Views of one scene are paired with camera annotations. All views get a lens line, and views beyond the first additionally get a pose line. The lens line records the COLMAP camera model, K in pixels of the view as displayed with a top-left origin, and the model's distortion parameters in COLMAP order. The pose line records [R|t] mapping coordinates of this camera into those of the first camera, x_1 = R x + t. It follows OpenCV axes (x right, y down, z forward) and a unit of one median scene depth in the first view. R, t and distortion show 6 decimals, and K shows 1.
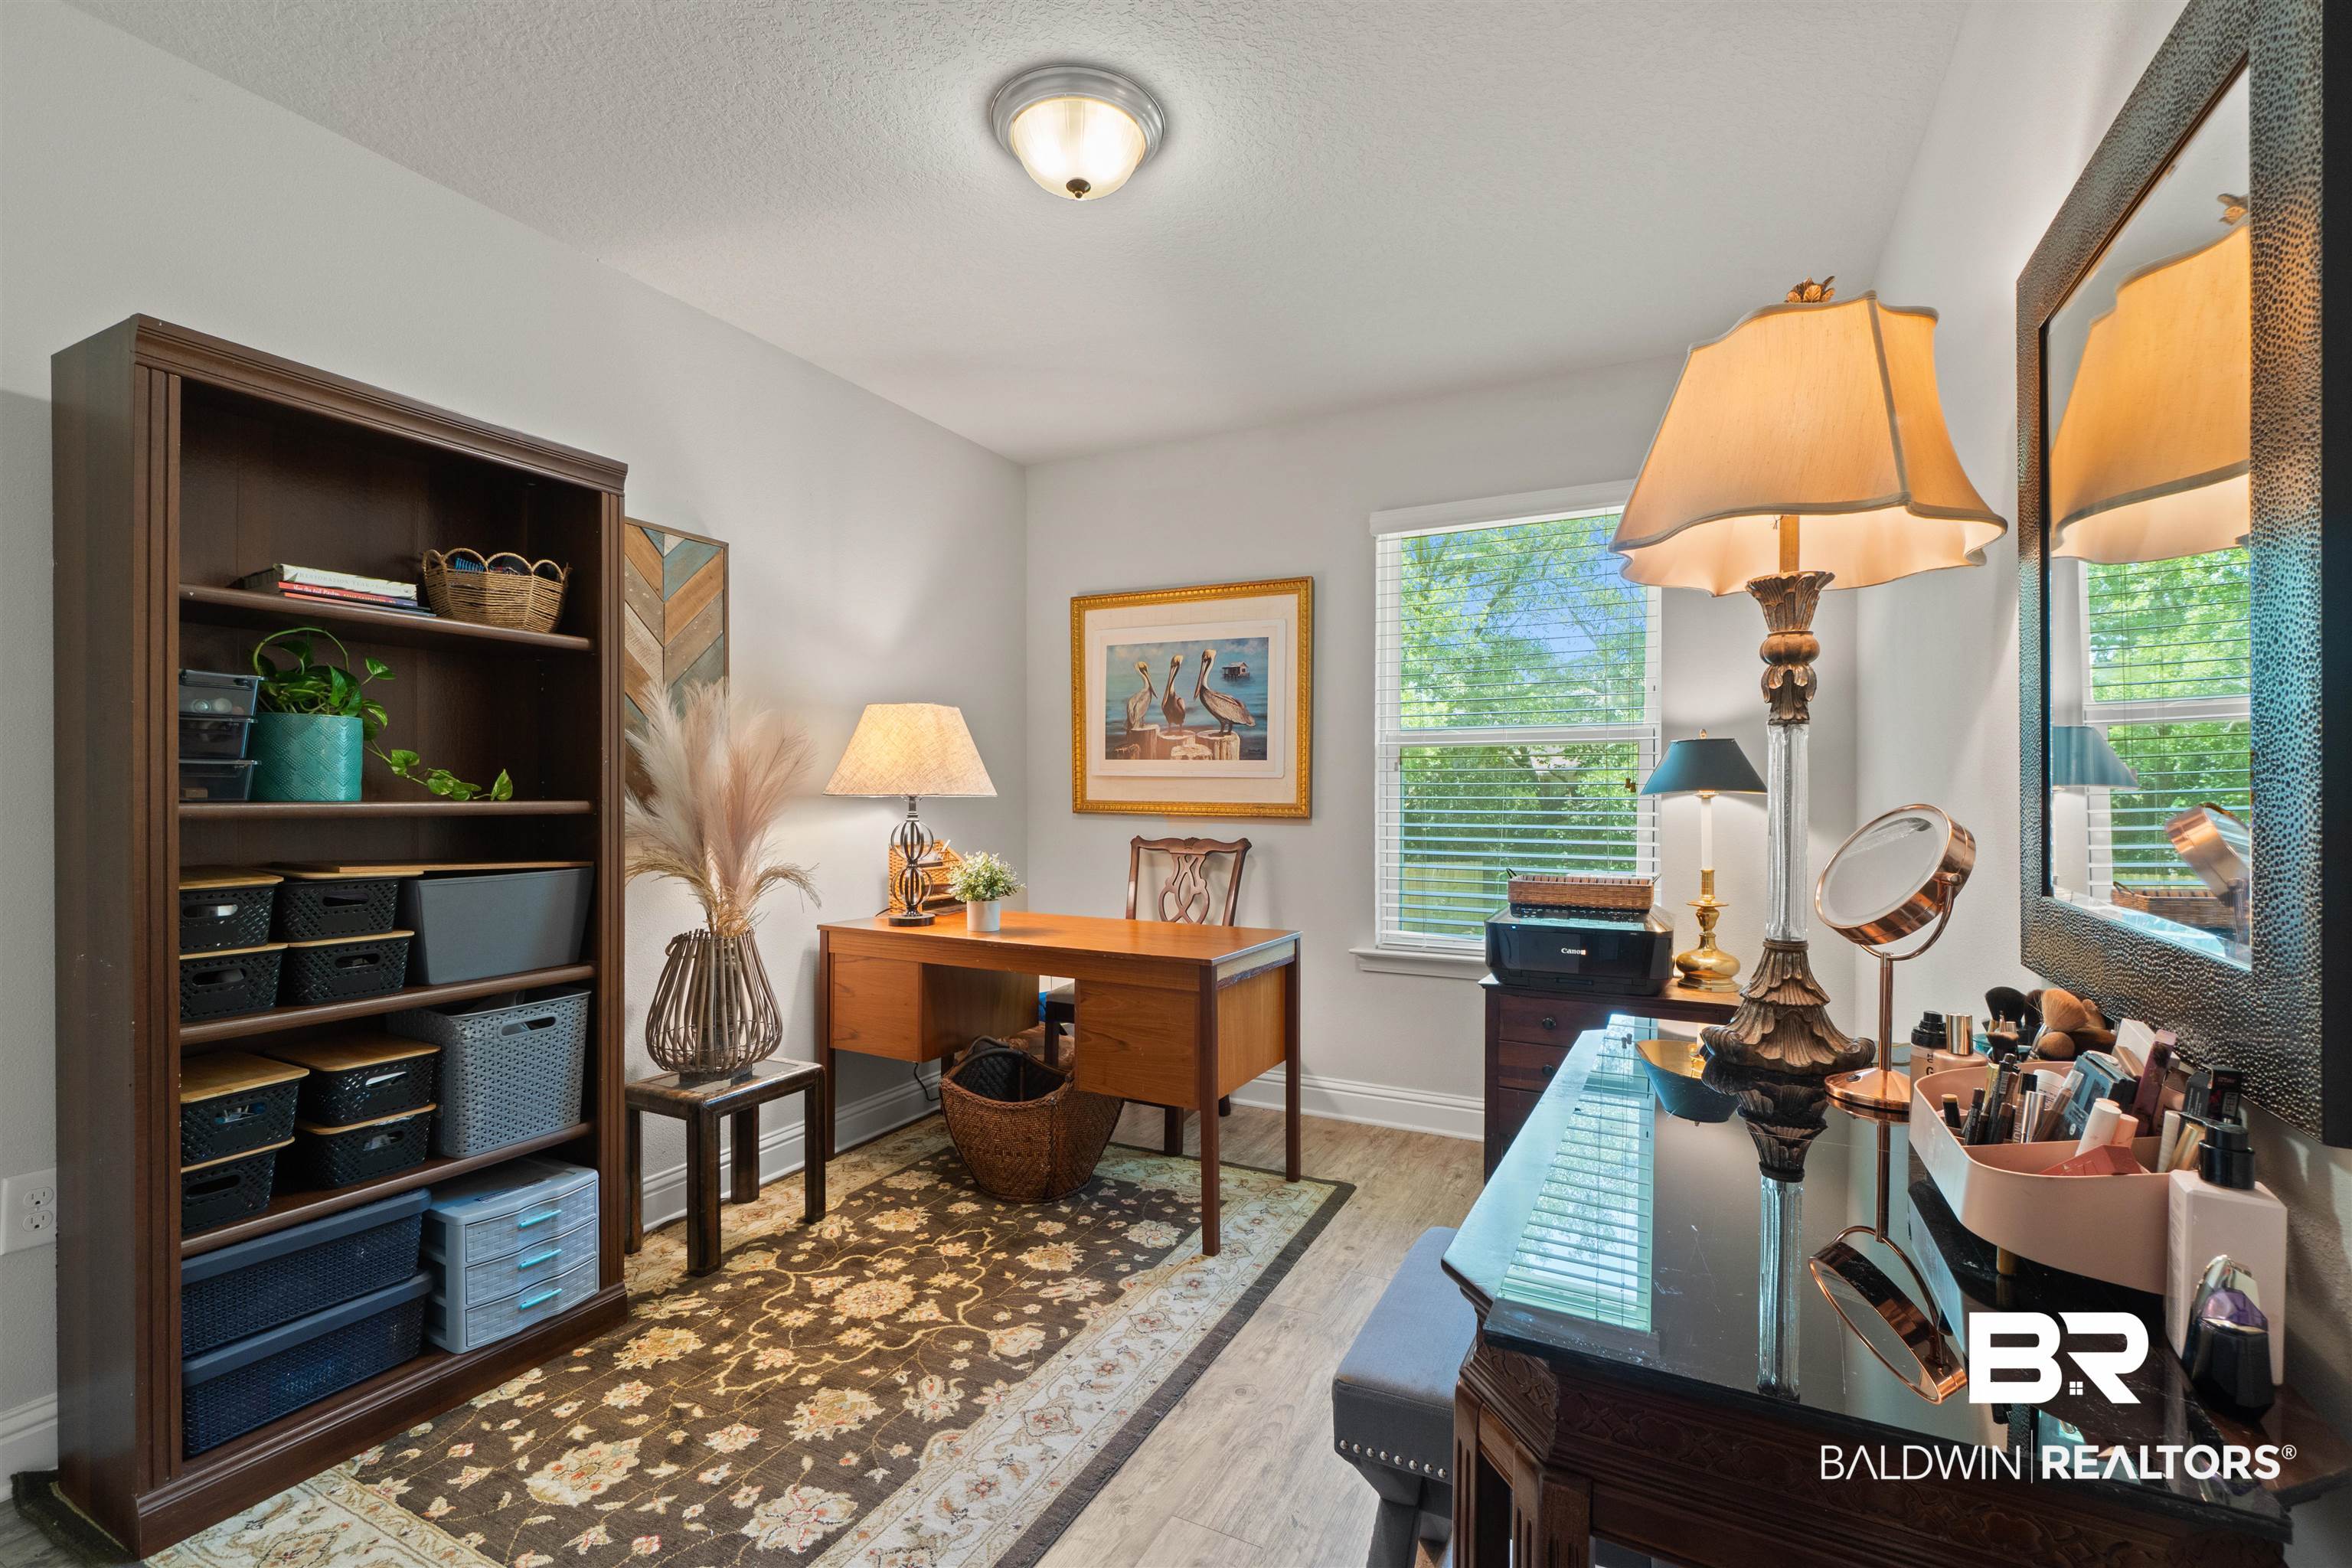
lens RADIAL K [[1021.0, 0, 1172.5], [0, 1021.0, 798.1], [0, 0, 1]] dist [-0.004433, 0.000777]
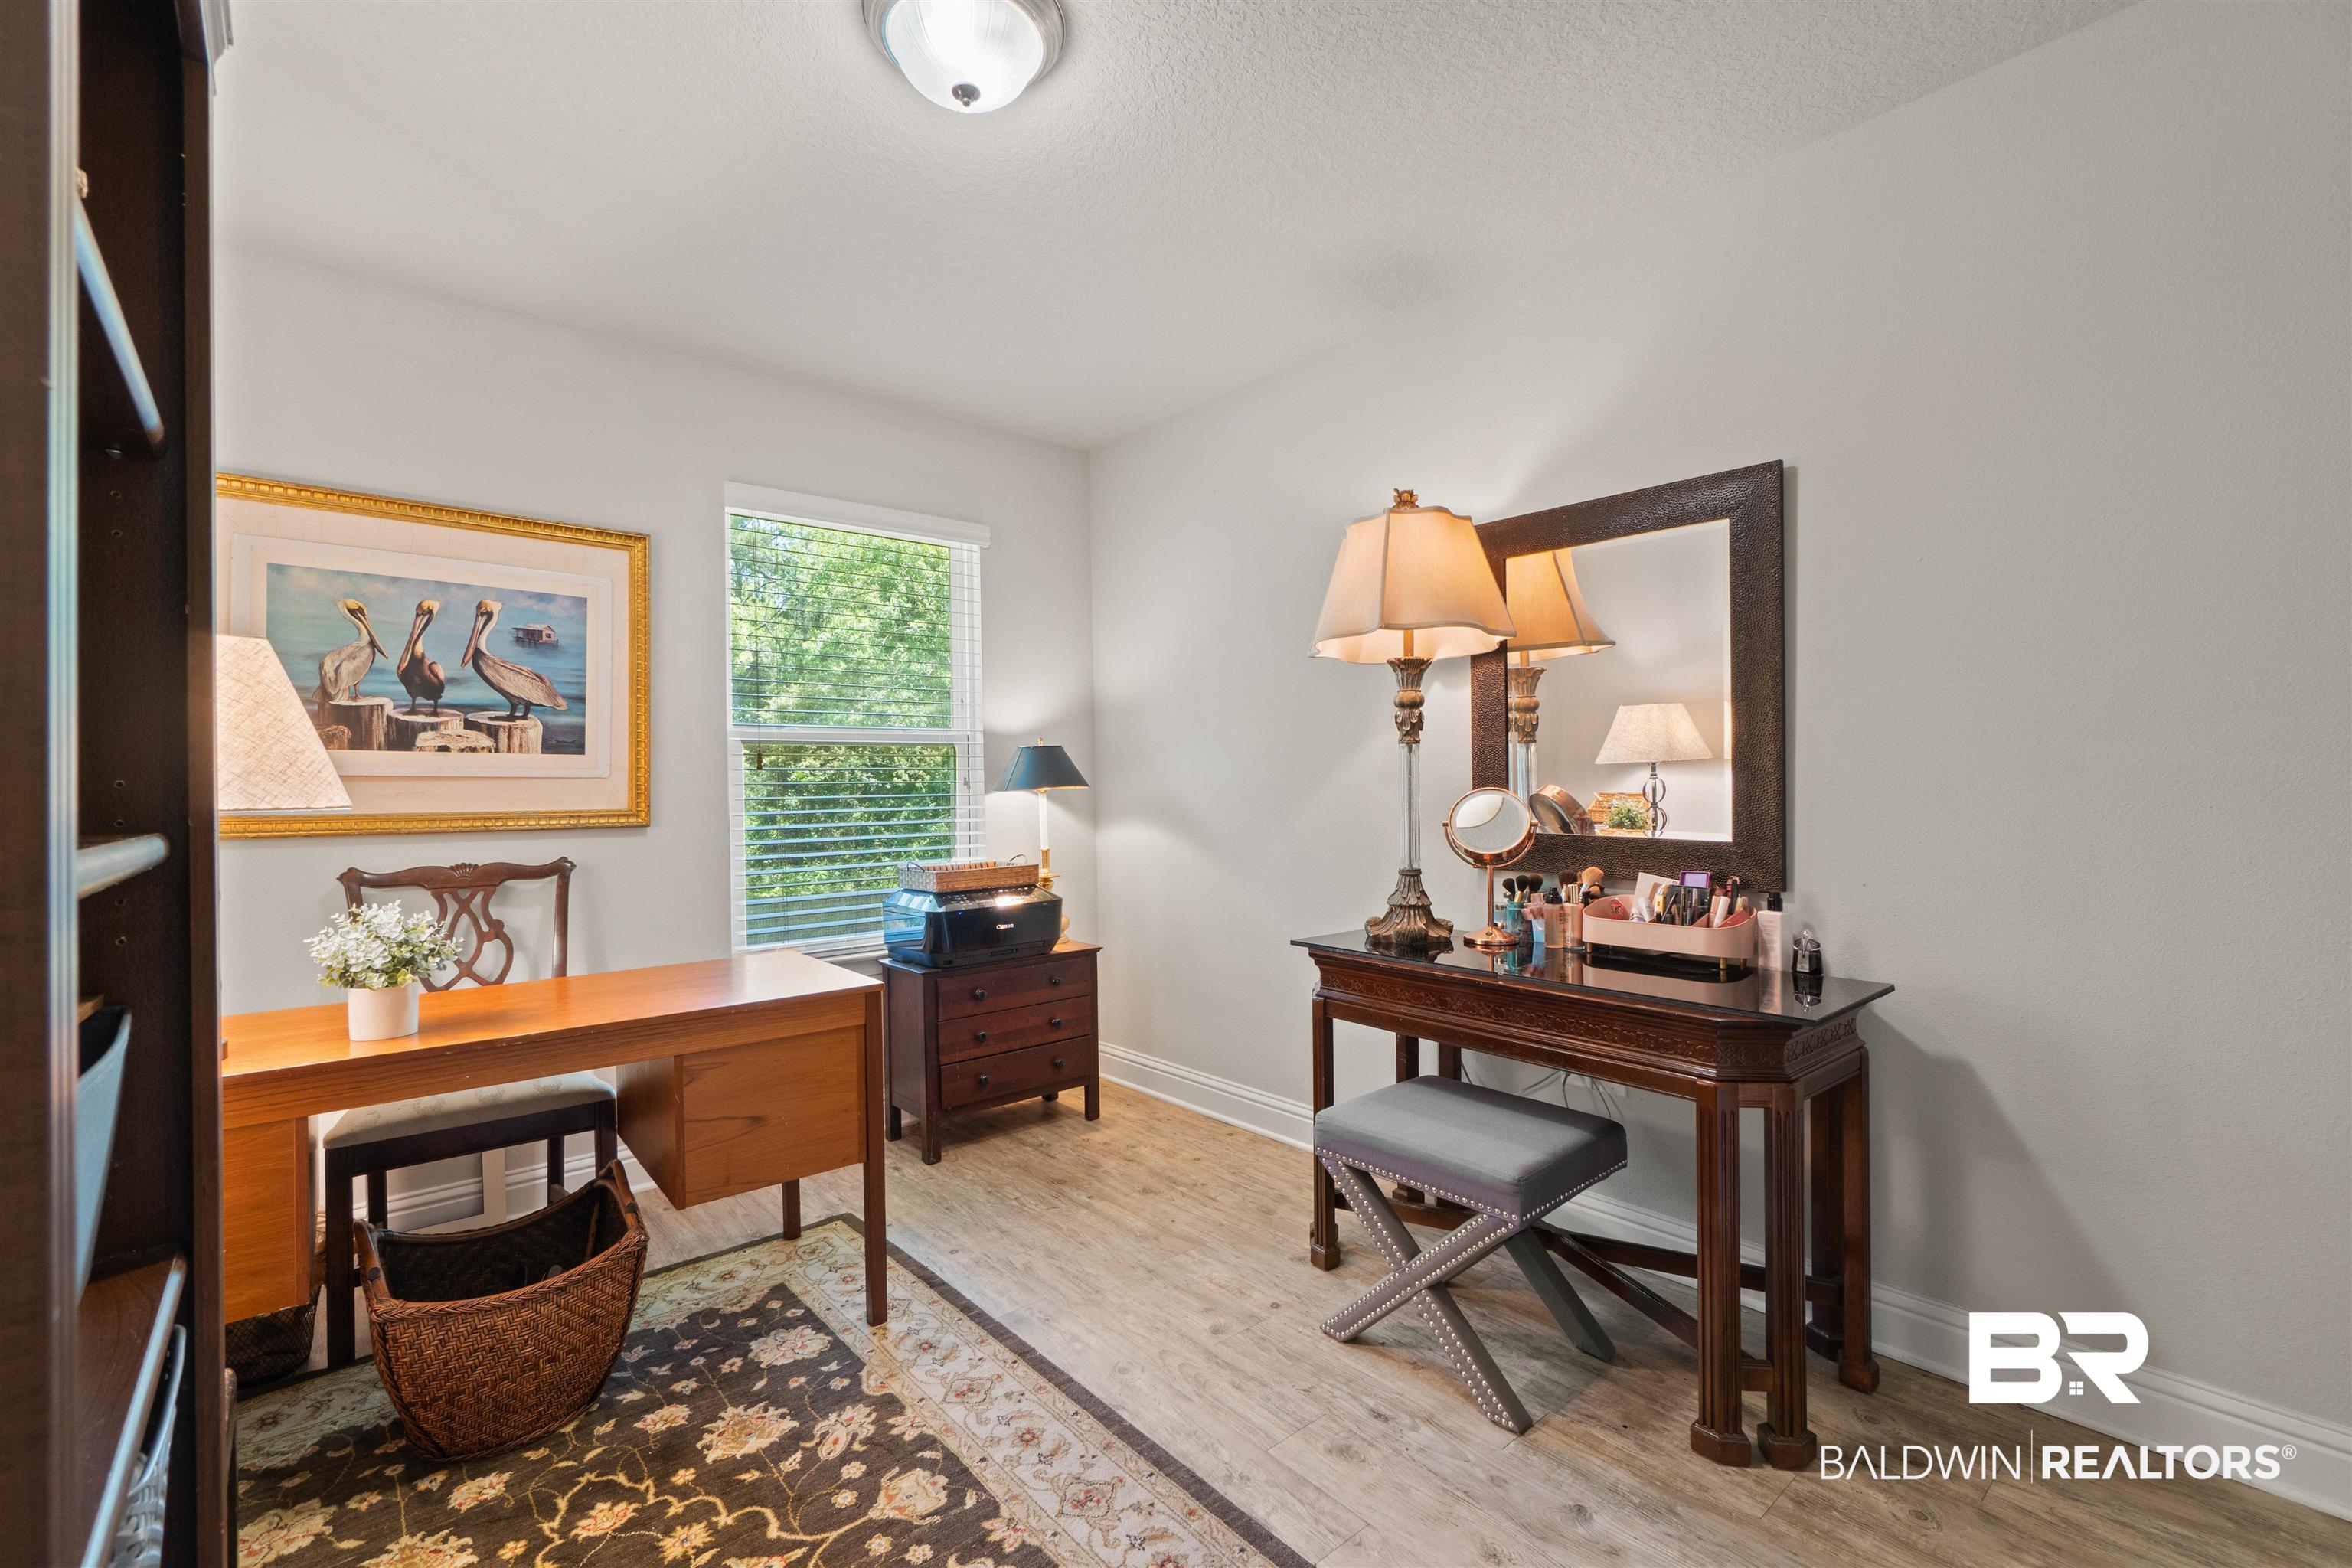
lens RADIAL K [[1021.0, 0, 1172.5], [0, 1021.0, 771.5], [0, 0, 1]] dist [-0.004433, 0.000777]
pose [[0.376326, 0.003201, 0.926482, -0.590931], [0.020740, 0.999714, -0.011878, -0.007508], [-0.926255, 0.023686, 0.376152, 0.372761]]
